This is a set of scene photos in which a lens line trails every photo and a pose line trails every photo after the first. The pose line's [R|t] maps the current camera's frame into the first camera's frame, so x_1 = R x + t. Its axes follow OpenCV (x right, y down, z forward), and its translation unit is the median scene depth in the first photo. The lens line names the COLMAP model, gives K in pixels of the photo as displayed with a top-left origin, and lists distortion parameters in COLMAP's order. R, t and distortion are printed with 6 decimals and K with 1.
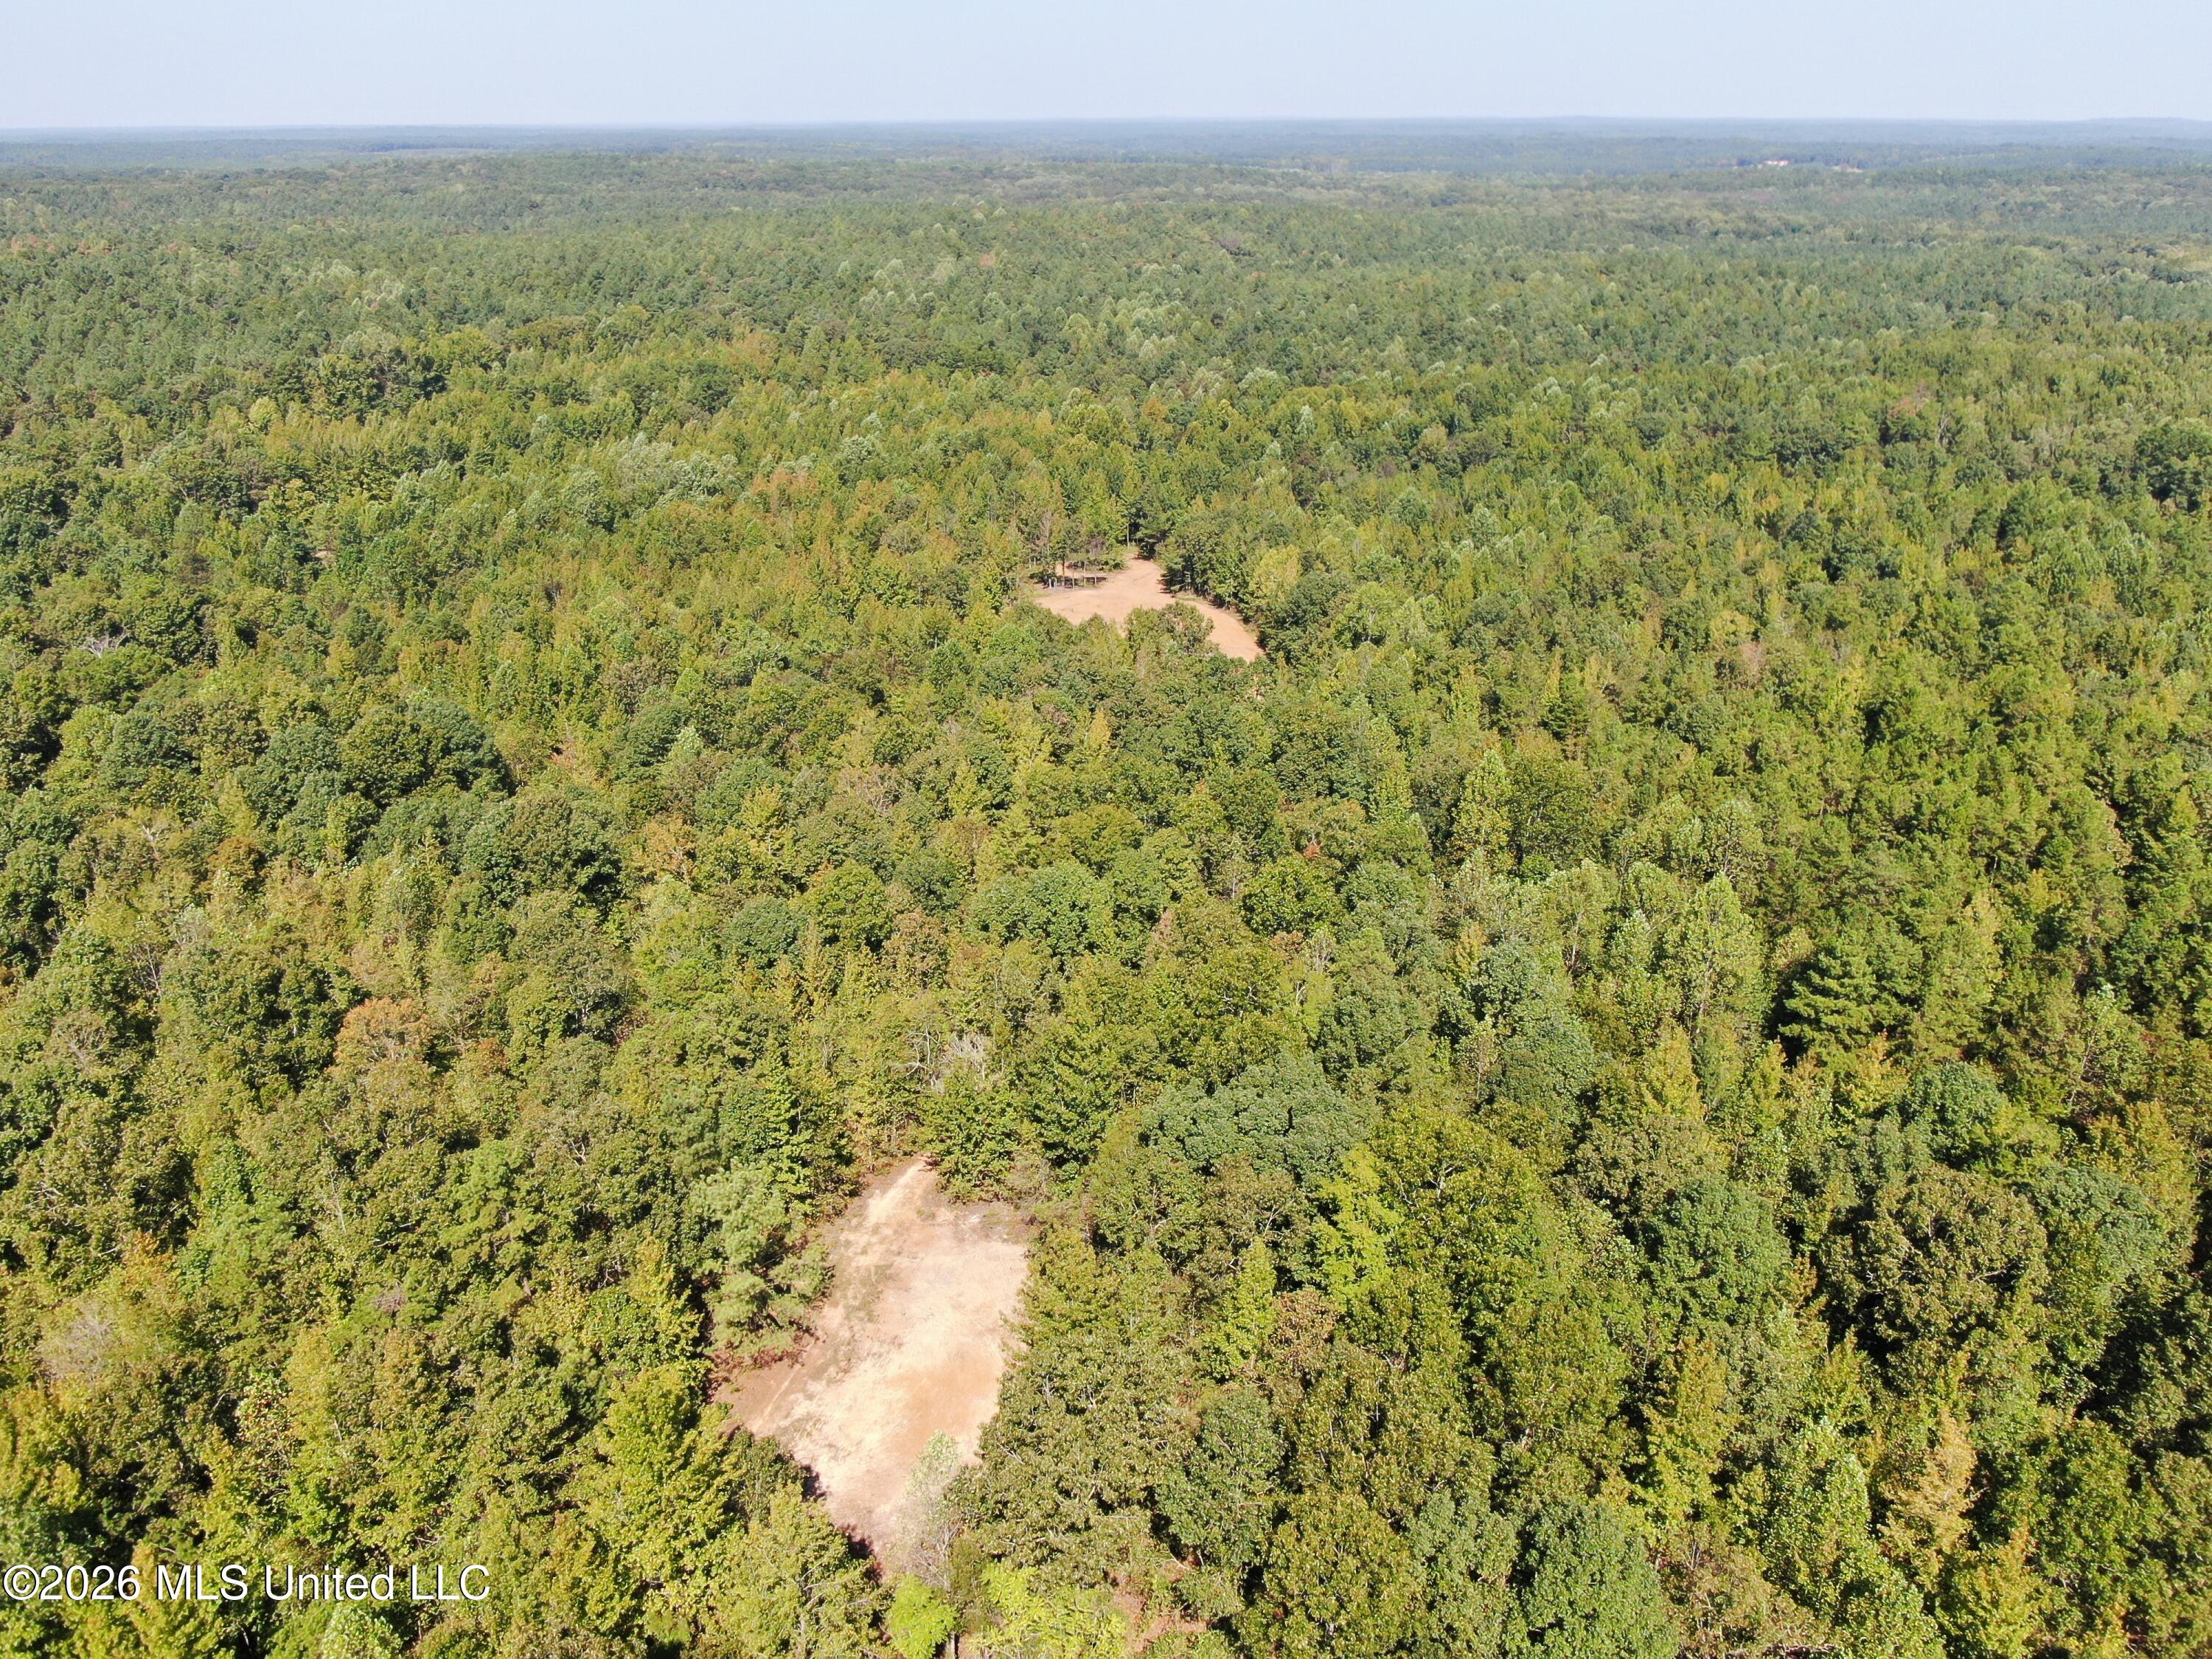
lens RADIAL K [[1625.6, 0, 1106.3], [0, 1625.6, 804.6], [0, 0, 1]] dist [-0.004549, 0.003830]
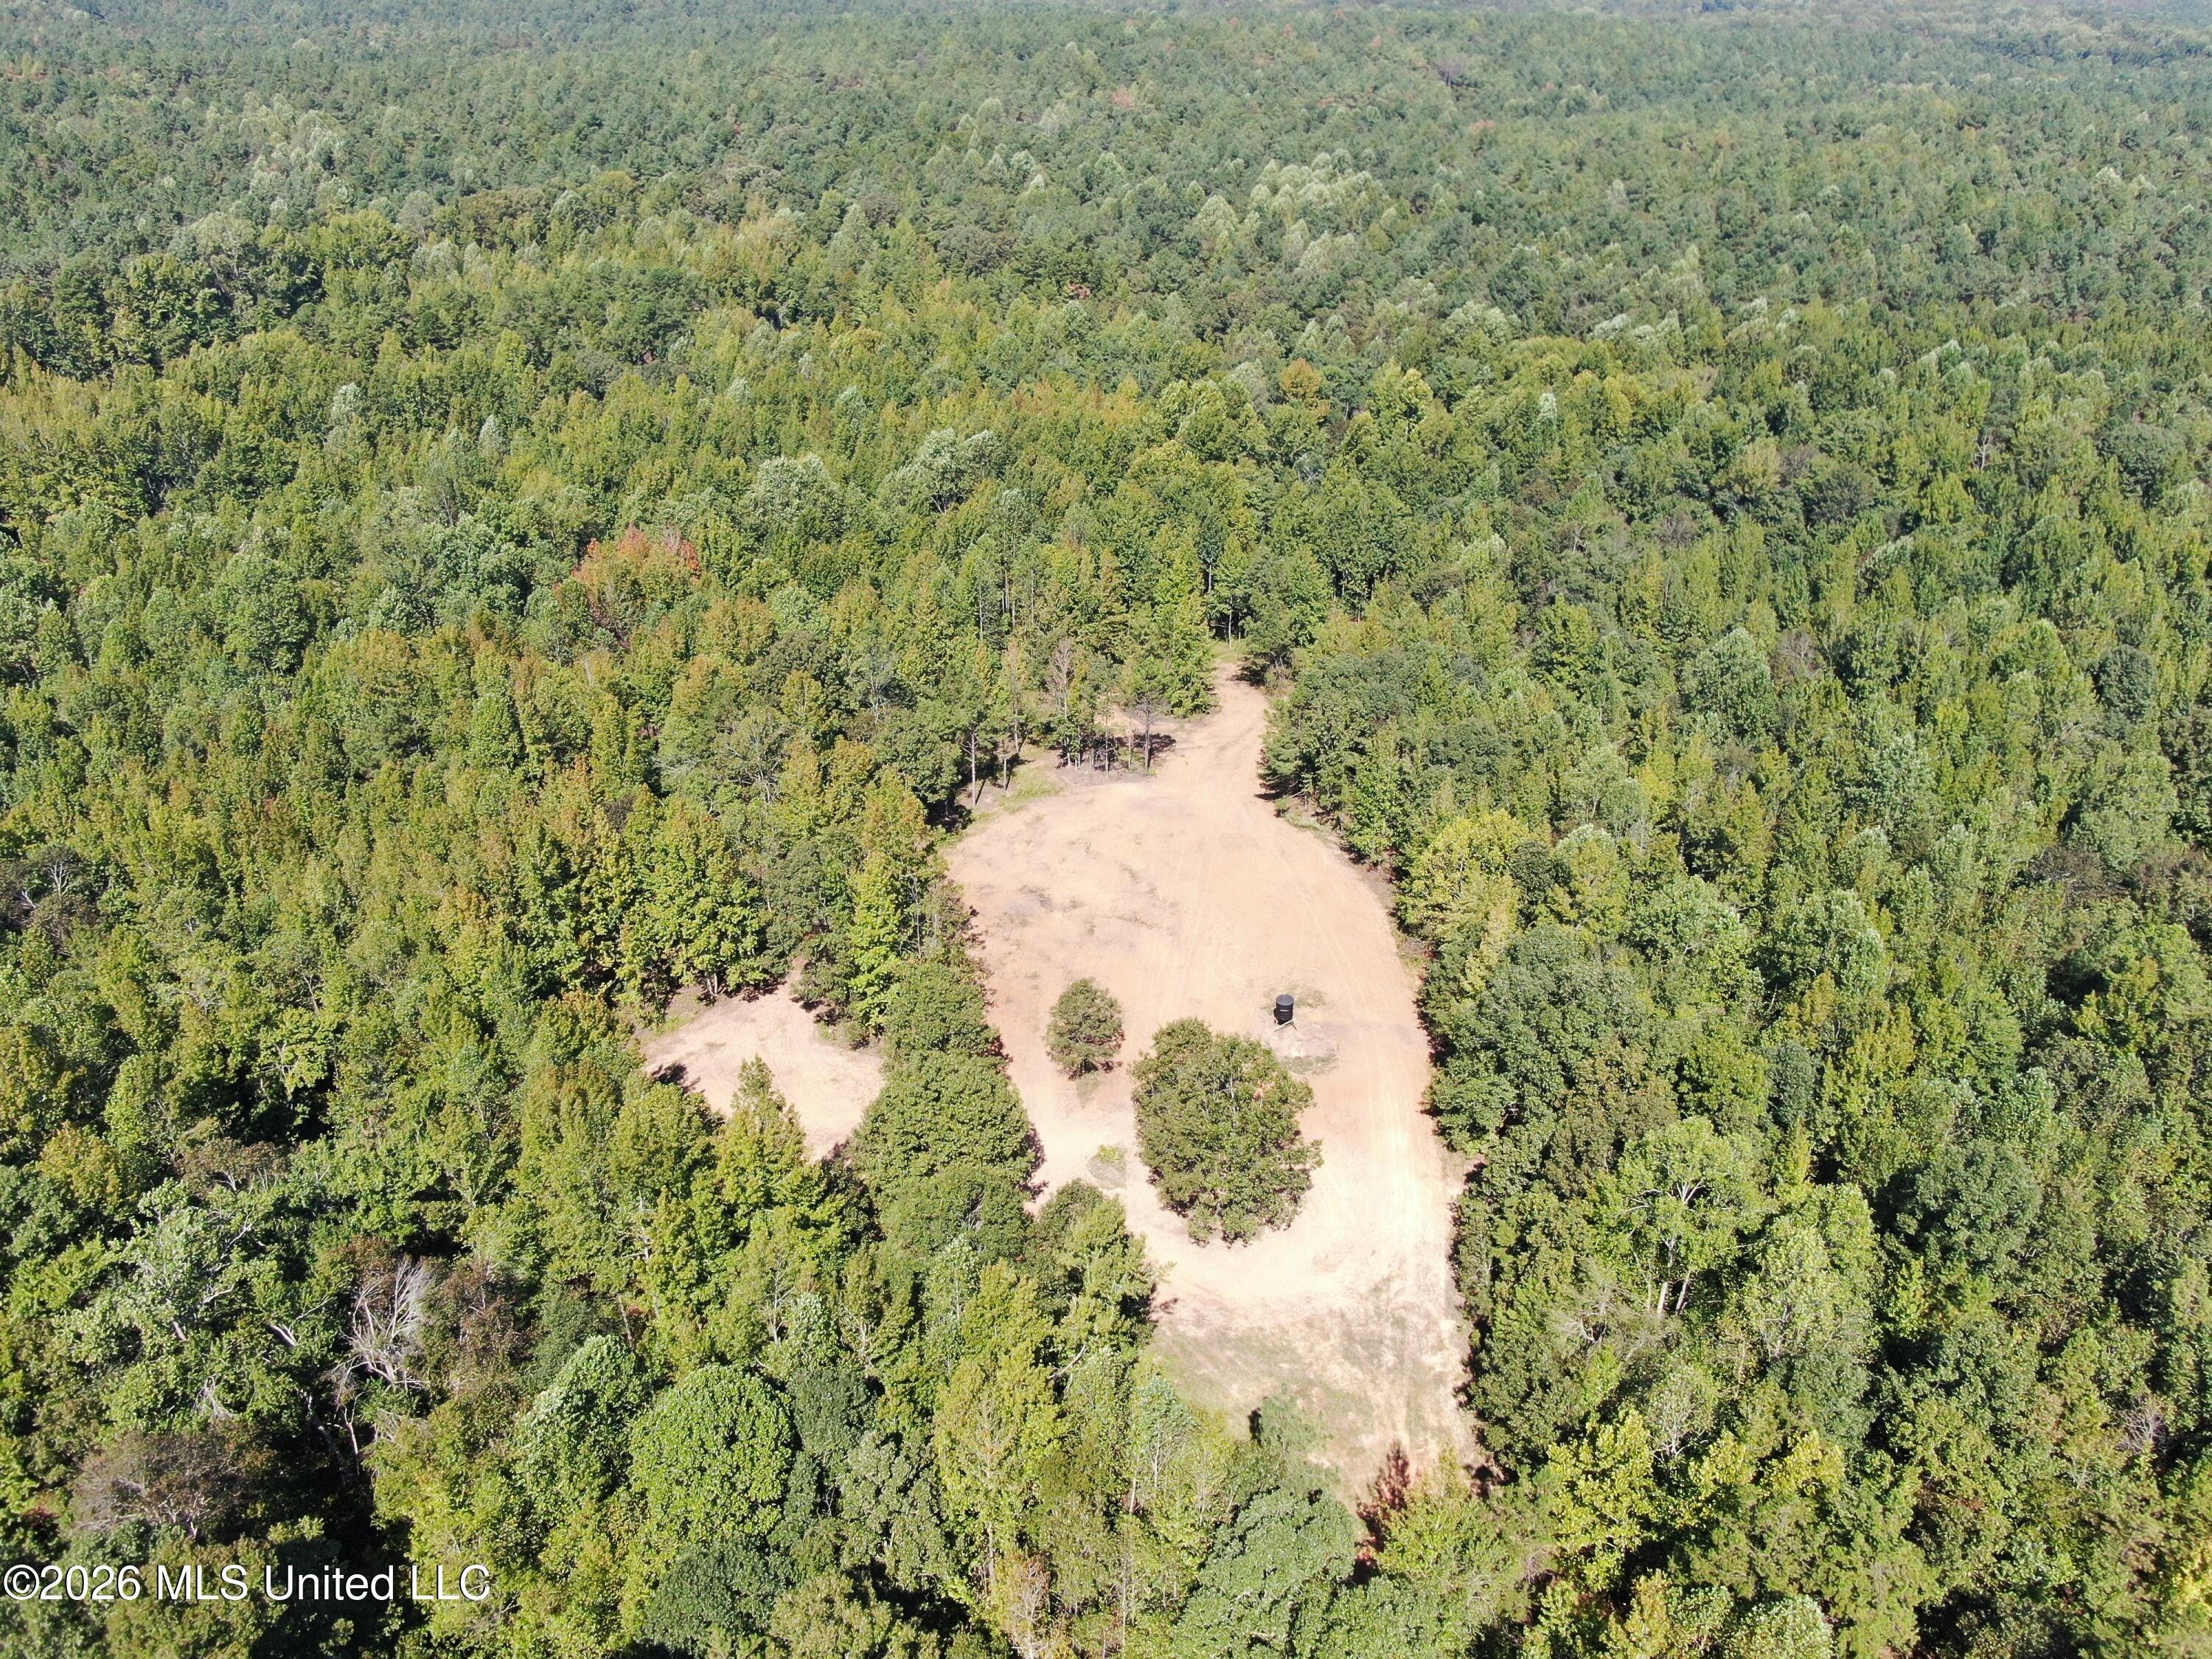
lens RADIAL K [[1618.0, 0, 1106.0], [0, 1618.0, 829.5], [0, 0, 1]] dist [-0.009126, 0.003608]
pose [[0.992420, 0.060166, -0.107155, 0.026331], [-0.046508, 0.990980, 0.125685, -0.118527], [0.113750, -0.119748, 0.986266, 0.280584]]
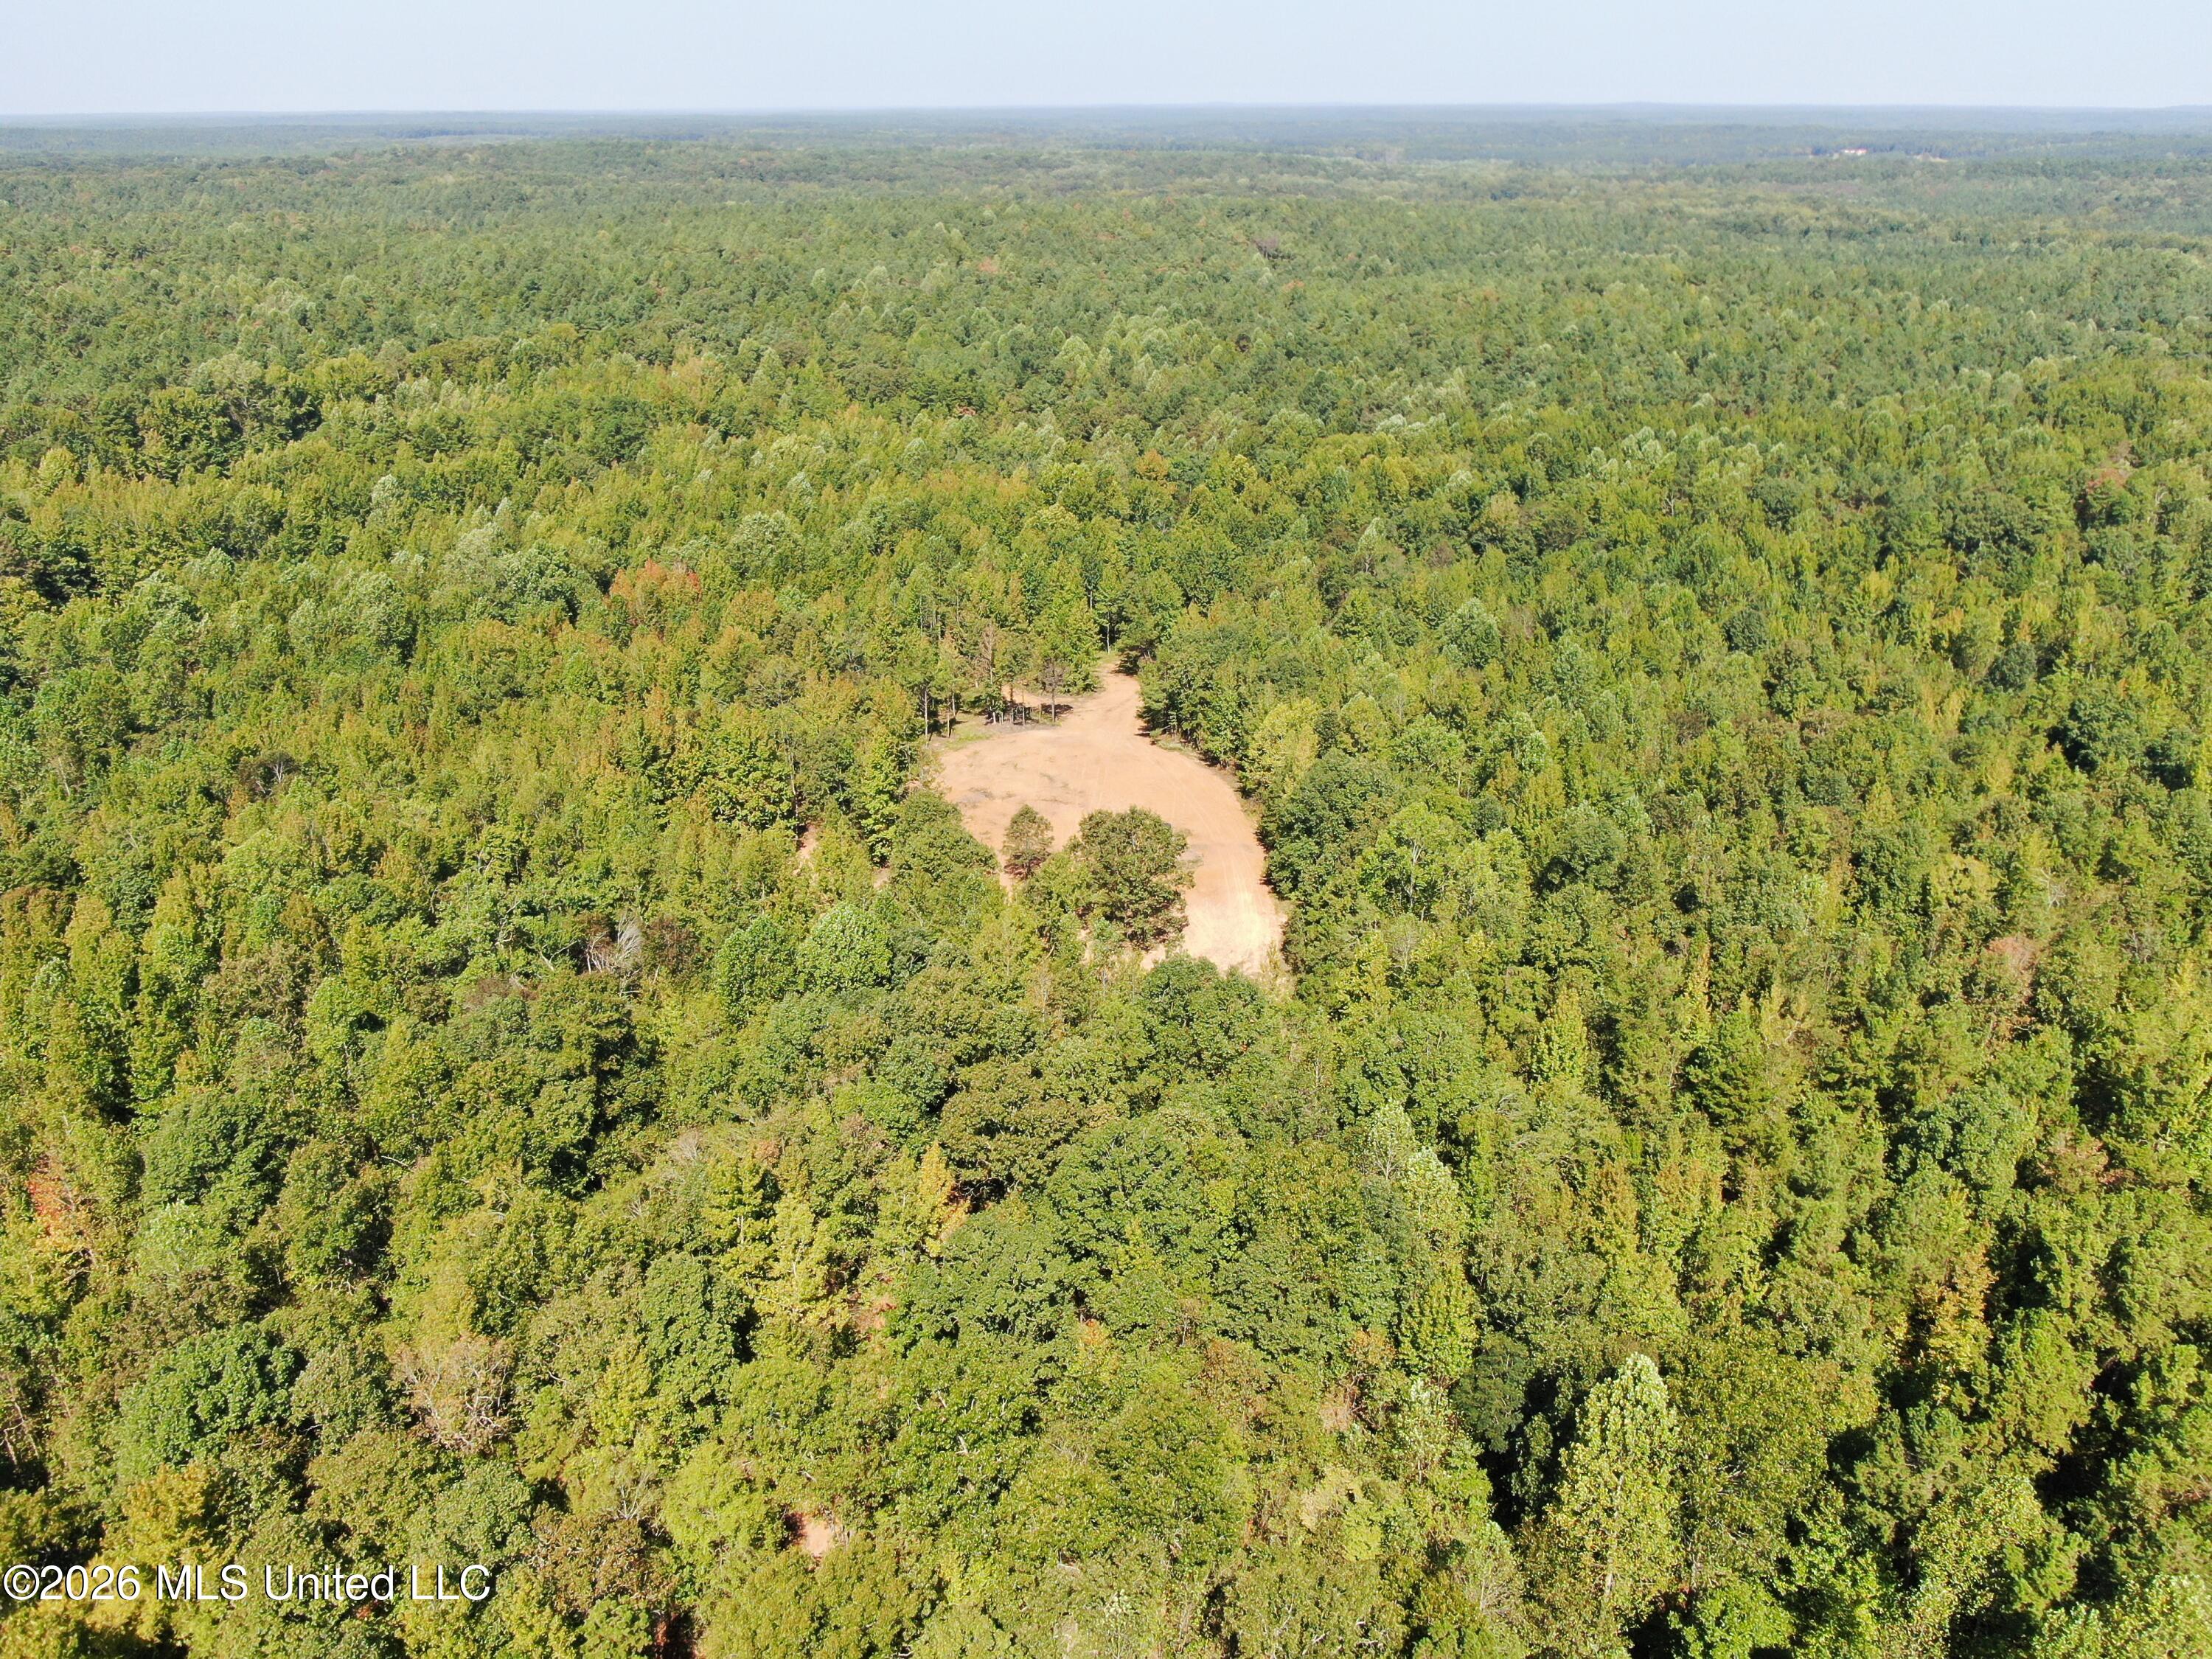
lens RADIAL K [[1625.6, 0, 1106.3], [0, 1625.6, 804.6], [0, 0, 1]] dist [-0.004549, 0.003830]
pose [[0.999512, 0.013123, -0.028346, 0.025655], [-0.012915, 0.999888, 0.007507, -0.065655], [0.028441, -0.007137, 0.999570, 0.154425]]
